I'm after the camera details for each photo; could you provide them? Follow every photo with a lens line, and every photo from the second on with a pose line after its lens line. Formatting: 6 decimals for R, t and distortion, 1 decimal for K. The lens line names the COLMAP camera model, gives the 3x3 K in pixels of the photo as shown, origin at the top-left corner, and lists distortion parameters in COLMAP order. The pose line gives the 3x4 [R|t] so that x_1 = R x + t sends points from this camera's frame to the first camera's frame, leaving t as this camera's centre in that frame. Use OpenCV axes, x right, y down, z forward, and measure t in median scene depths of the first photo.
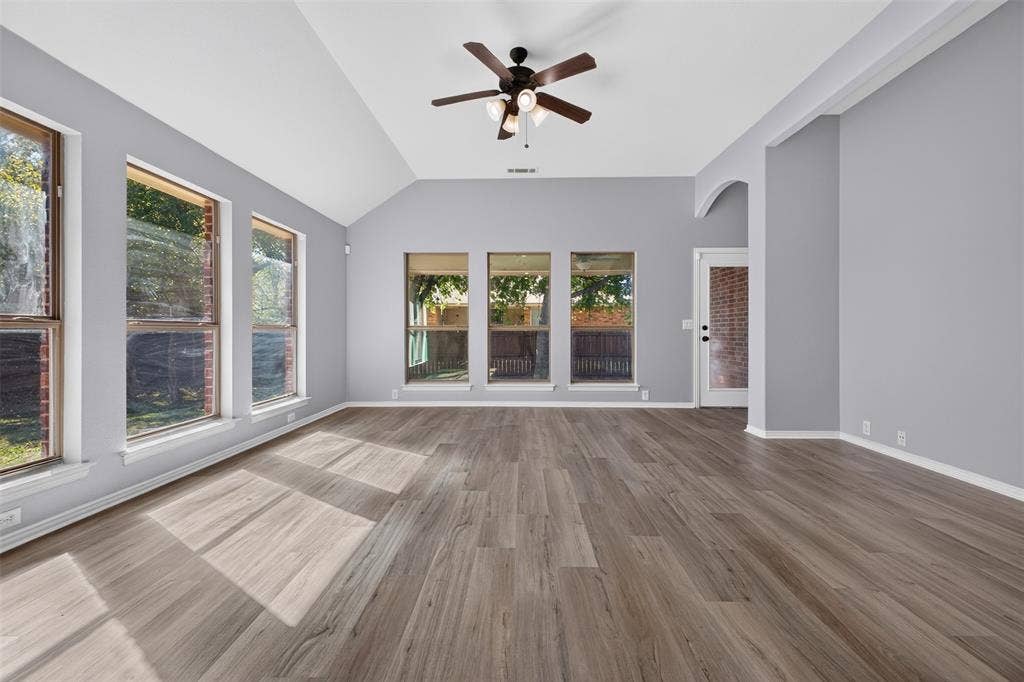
lens RADIAL K [[406.3, 0, 510.0], [0, 406.3, 336.8], [0, 0, 1]] dist [0.021979, -0.003693]
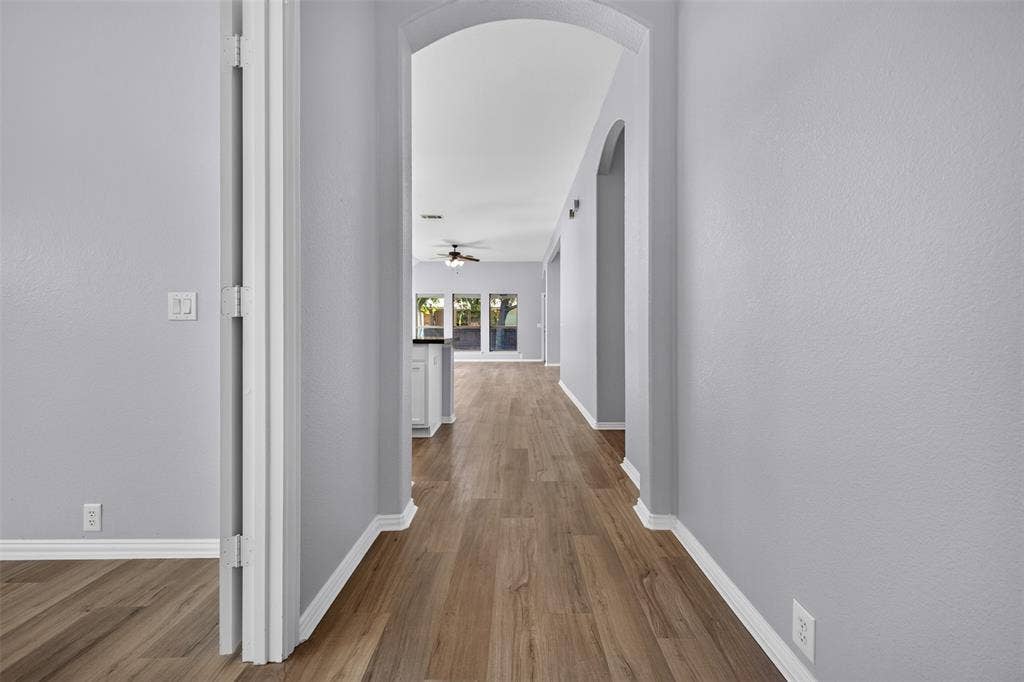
lens RADIAL K [[406.3, 0, 513.1], [0, 406.3, 335.5], [0, 0, 1]] dist [0.021979, -0.003693]
pose [[0.999752, 0.002382, 0.022164, 0.282072], [-0.002639, 0.999929, 0.011587, -0.000246], [-0.022135, -0.011643, 0.999687, -1.532301]]
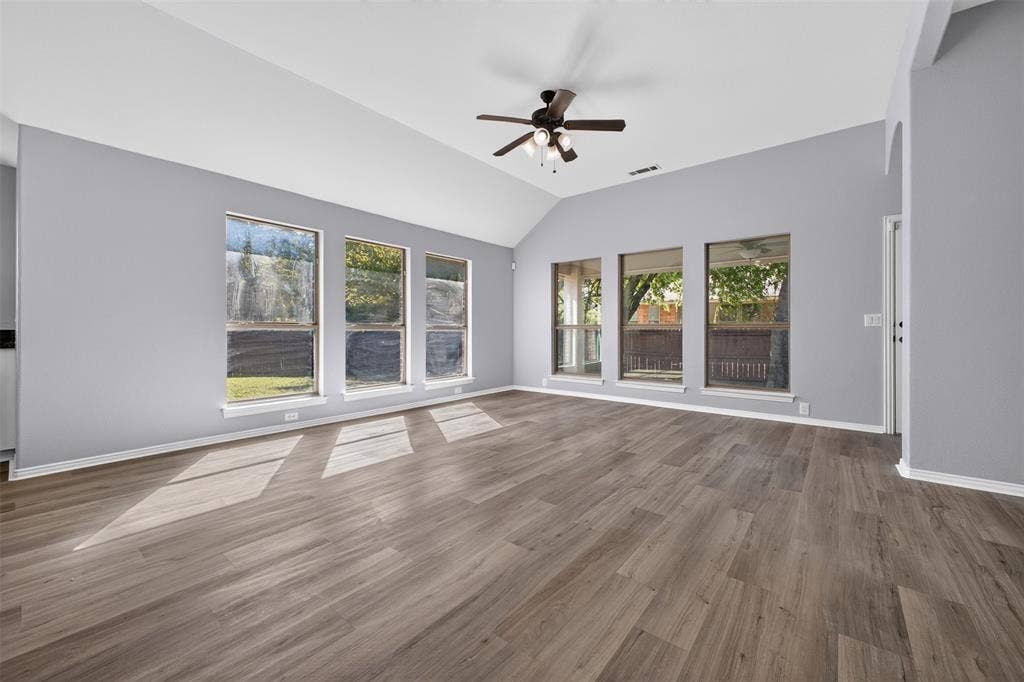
lens RADIAL K [[406.3, 0, 511.1], [0, 406.3, 334.4], [0, 0, 1]] dist [0.021979, -0.003693]
pose [[0.786566, 0.005672, -0.617480, 0.452391], [-0.007371, 0.999973, -0.000203, 0.000790], [0.617462, 0.004711, 0.786587, 0.002887]]
